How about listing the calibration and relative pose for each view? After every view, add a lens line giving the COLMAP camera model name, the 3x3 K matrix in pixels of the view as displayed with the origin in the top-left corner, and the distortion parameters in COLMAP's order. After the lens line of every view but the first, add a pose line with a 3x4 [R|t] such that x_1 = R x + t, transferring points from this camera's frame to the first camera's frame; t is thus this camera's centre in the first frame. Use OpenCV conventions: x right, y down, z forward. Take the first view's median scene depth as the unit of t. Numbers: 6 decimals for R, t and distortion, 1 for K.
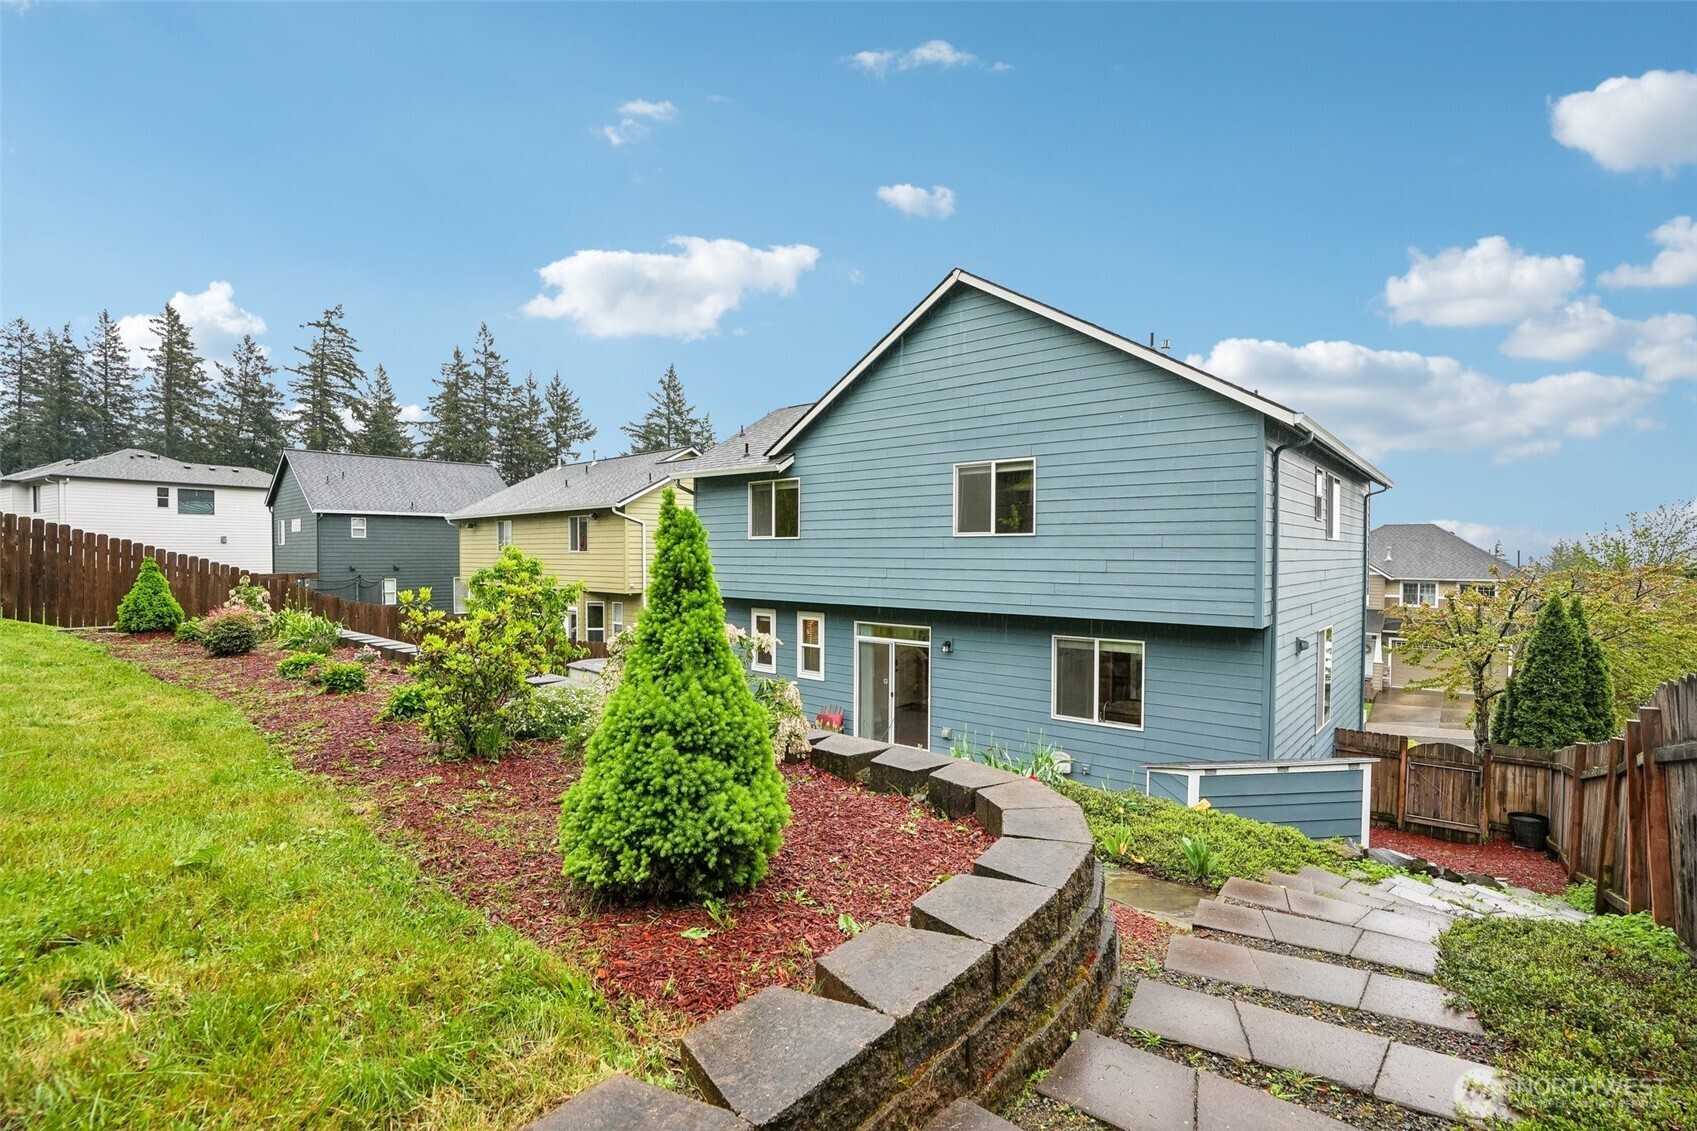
lens RADIAL K [[789.2, 0, 845.2], [0, 789.2, 564.9], [0, 0, 1]] dist [-0.064263, 0.023707]
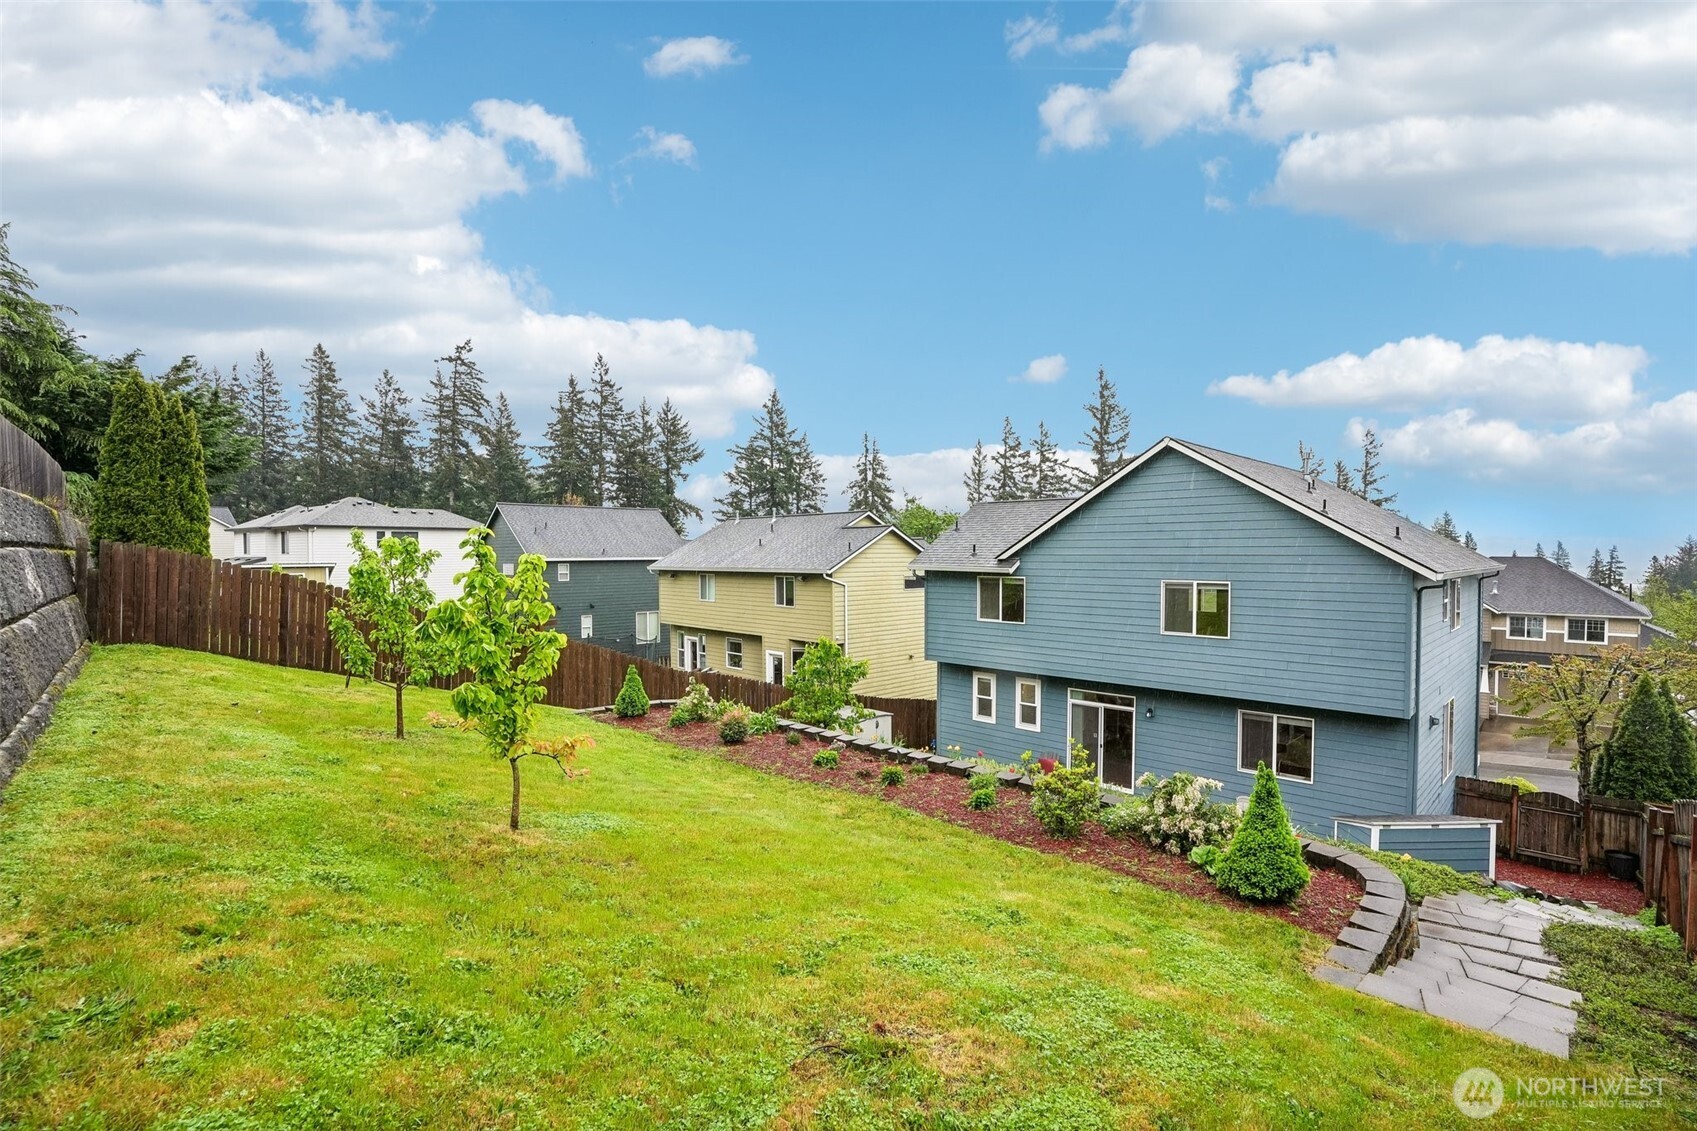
lens RADIAL K [[789.2, 0, 844.0], [0, 789.2, 564.3], [0, 0, 1]] dist [-0.064263, 0.023707]
pose [[0.996152, -0.003653, -0.087568, -0.237118], [0.003627, 0.999993, -0.000448, -0.130502], [0.087569, 0.000129, 0.996158, -0.311119]]
